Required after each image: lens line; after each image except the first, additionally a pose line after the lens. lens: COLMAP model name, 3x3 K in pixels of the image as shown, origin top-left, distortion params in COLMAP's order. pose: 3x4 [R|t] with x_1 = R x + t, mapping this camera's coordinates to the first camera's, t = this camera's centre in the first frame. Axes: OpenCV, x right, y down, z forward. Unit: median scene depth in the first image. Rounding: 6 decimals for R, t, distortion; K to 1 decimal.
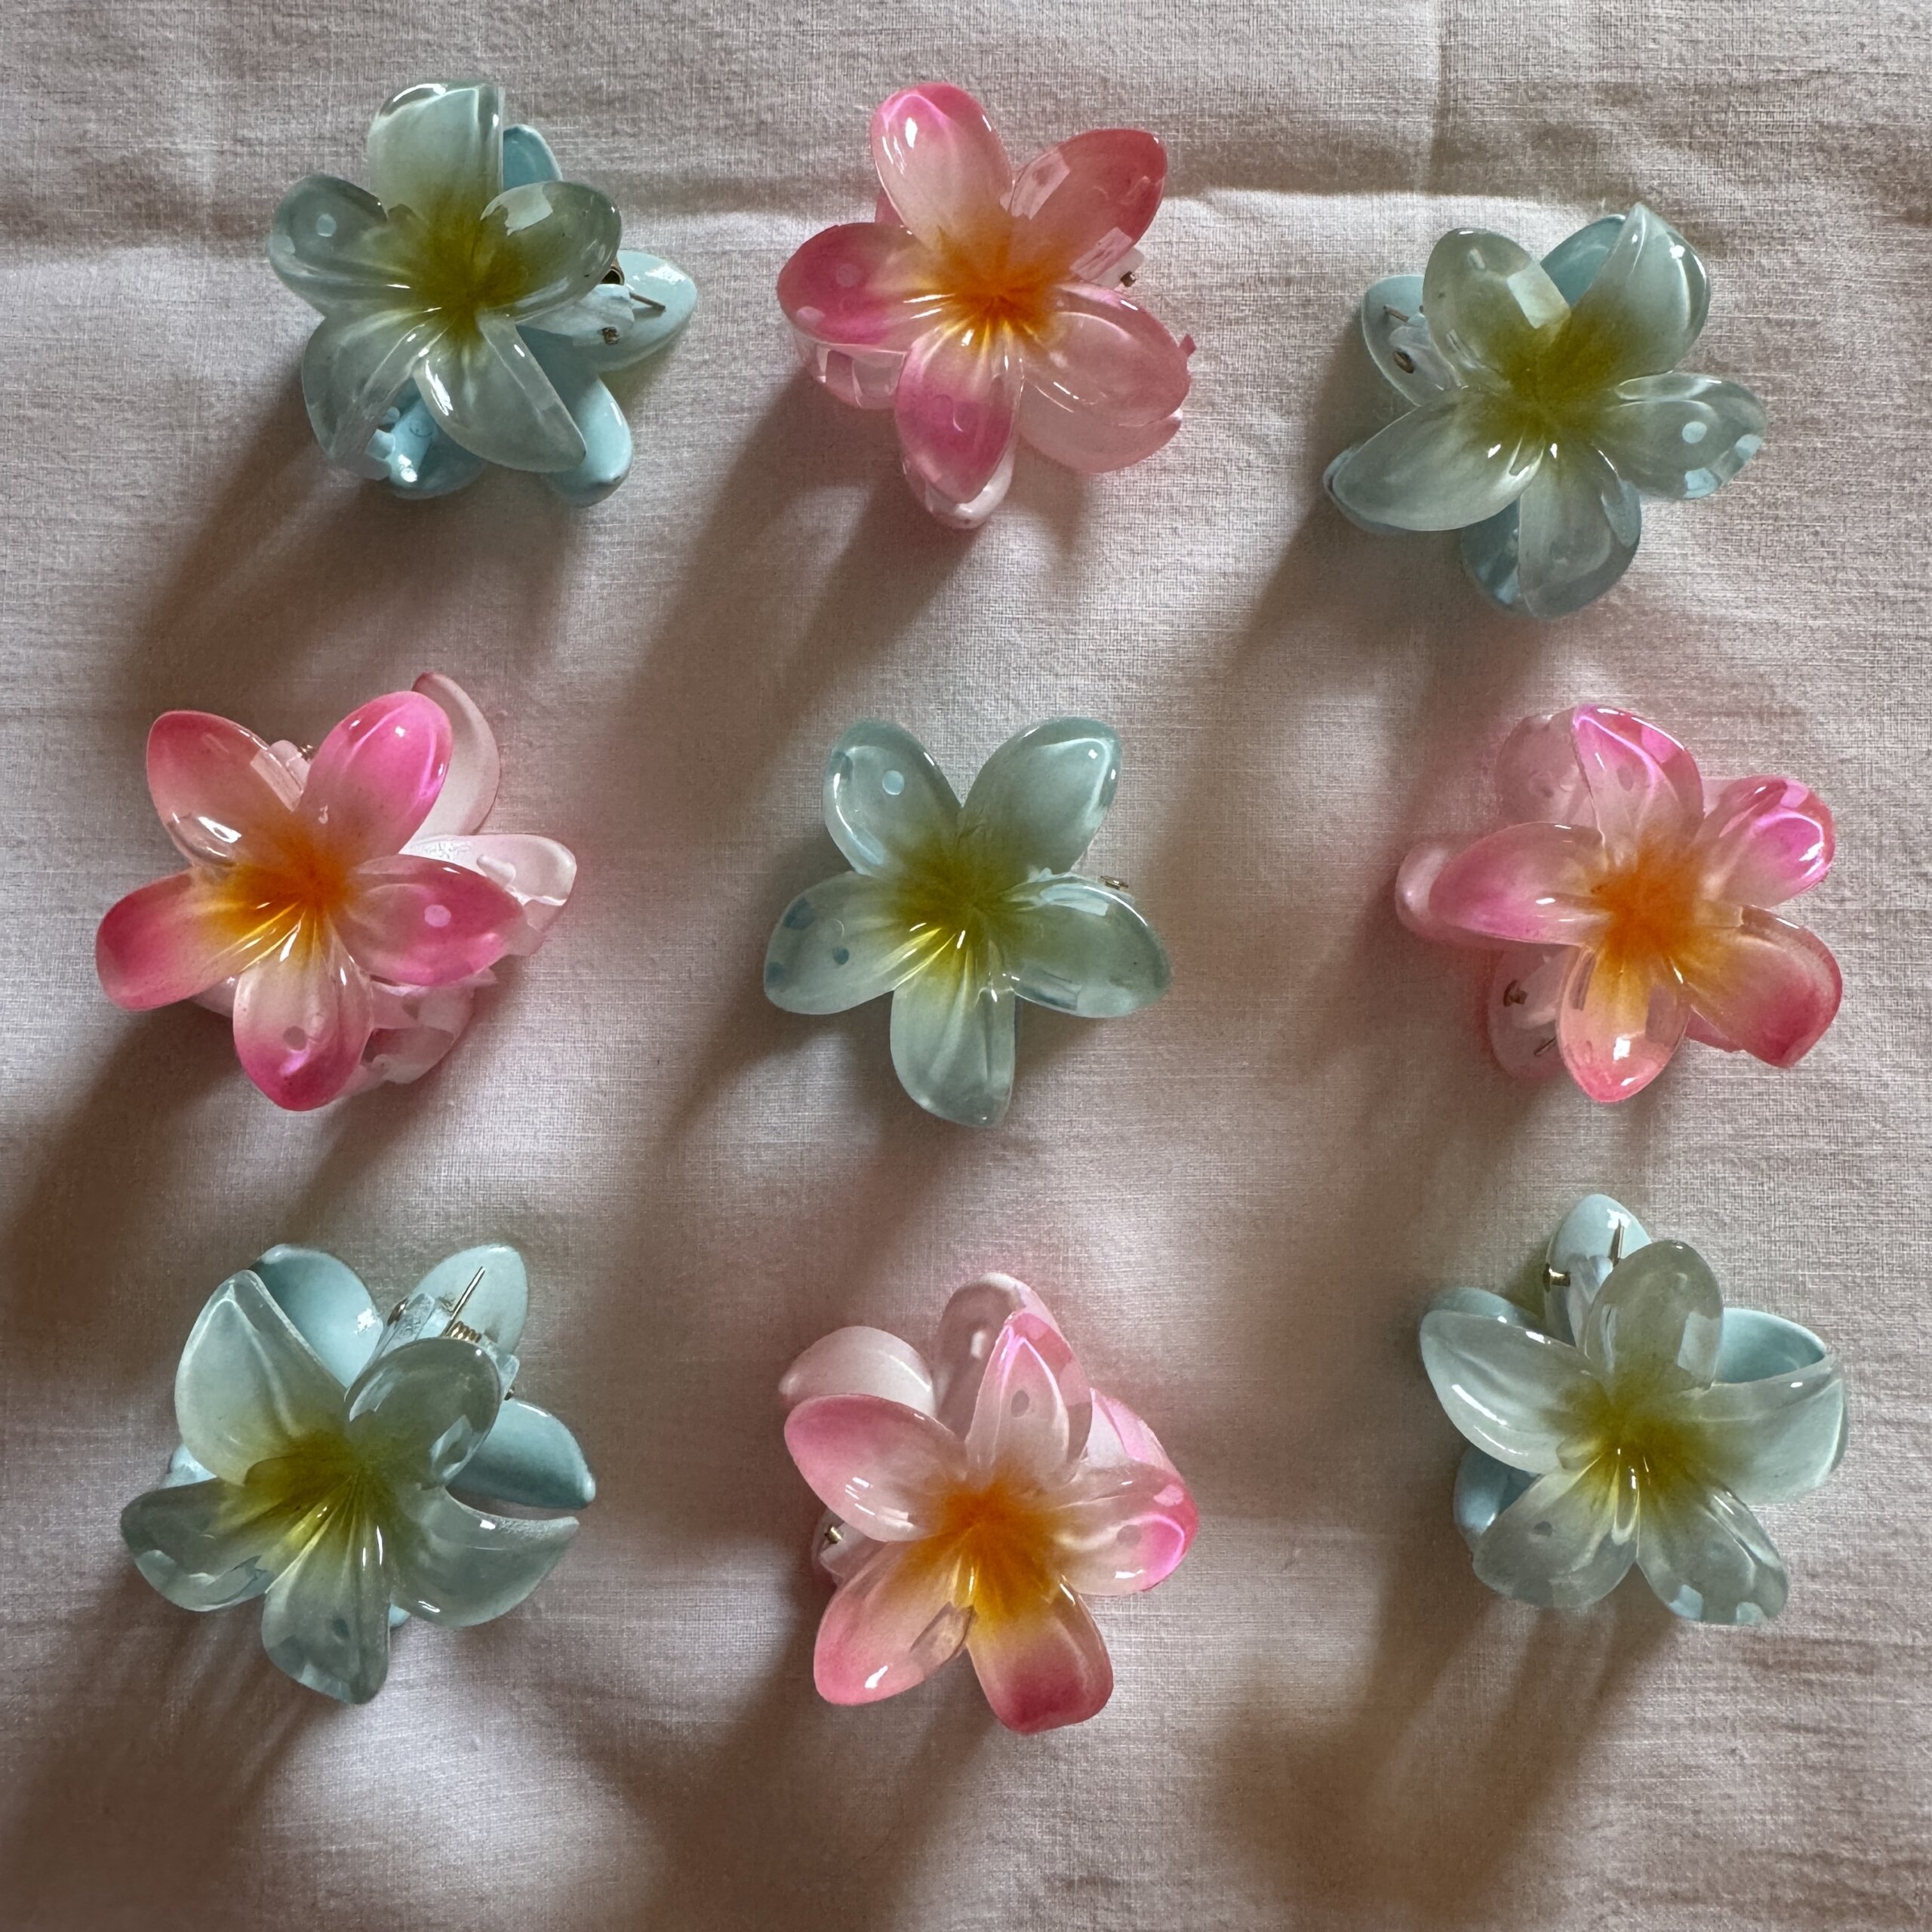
lens RADIAL K [[1807.8, 0, 971.3], [0, 1807.8, 948.5], [0, 0, 1]] dist [0.012097, 0.000000]
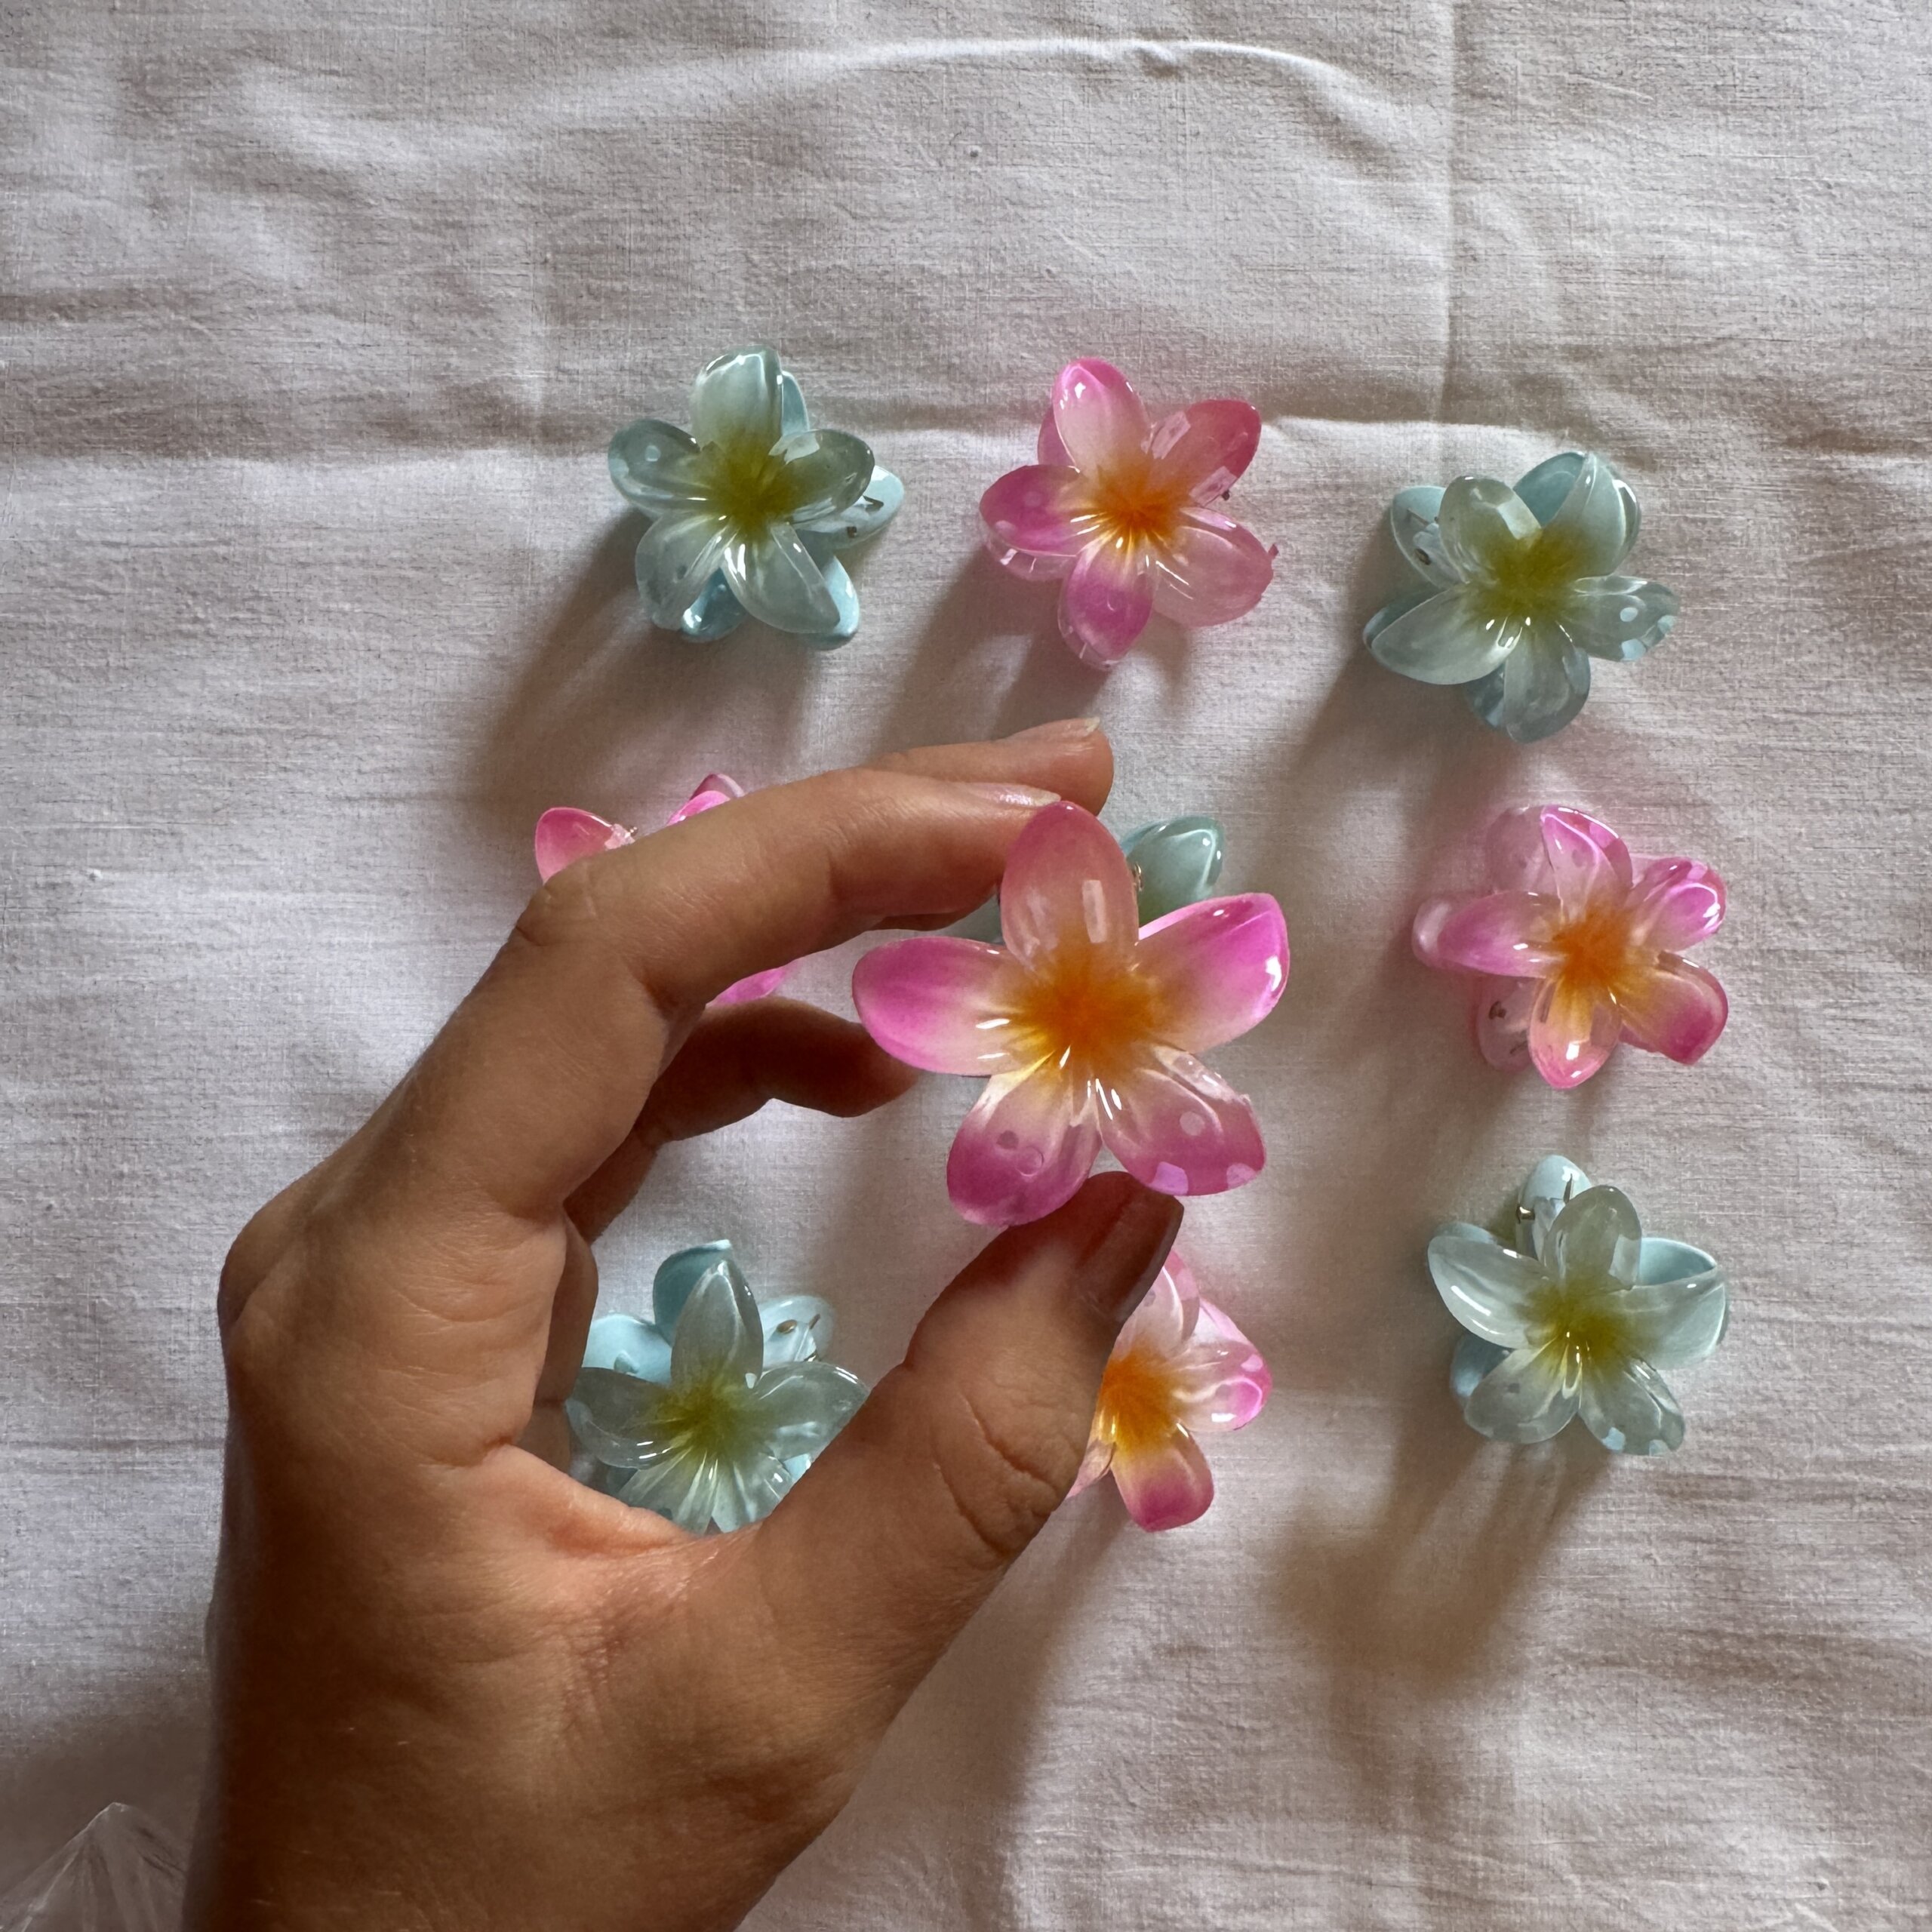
lens RADIAL K [[1807.8, 0, 977.1], [0, 1807.8, 960.0], [0, 0, 1]] dist [0.012097, 0.000000]
pose [[0.999842, 0.006025, 0.016739, -0.117683], [-0.006219, 0.999914, 0.011543, -0.025621], [-0.016668, -0.011645, 0.999793, -0.365601]]
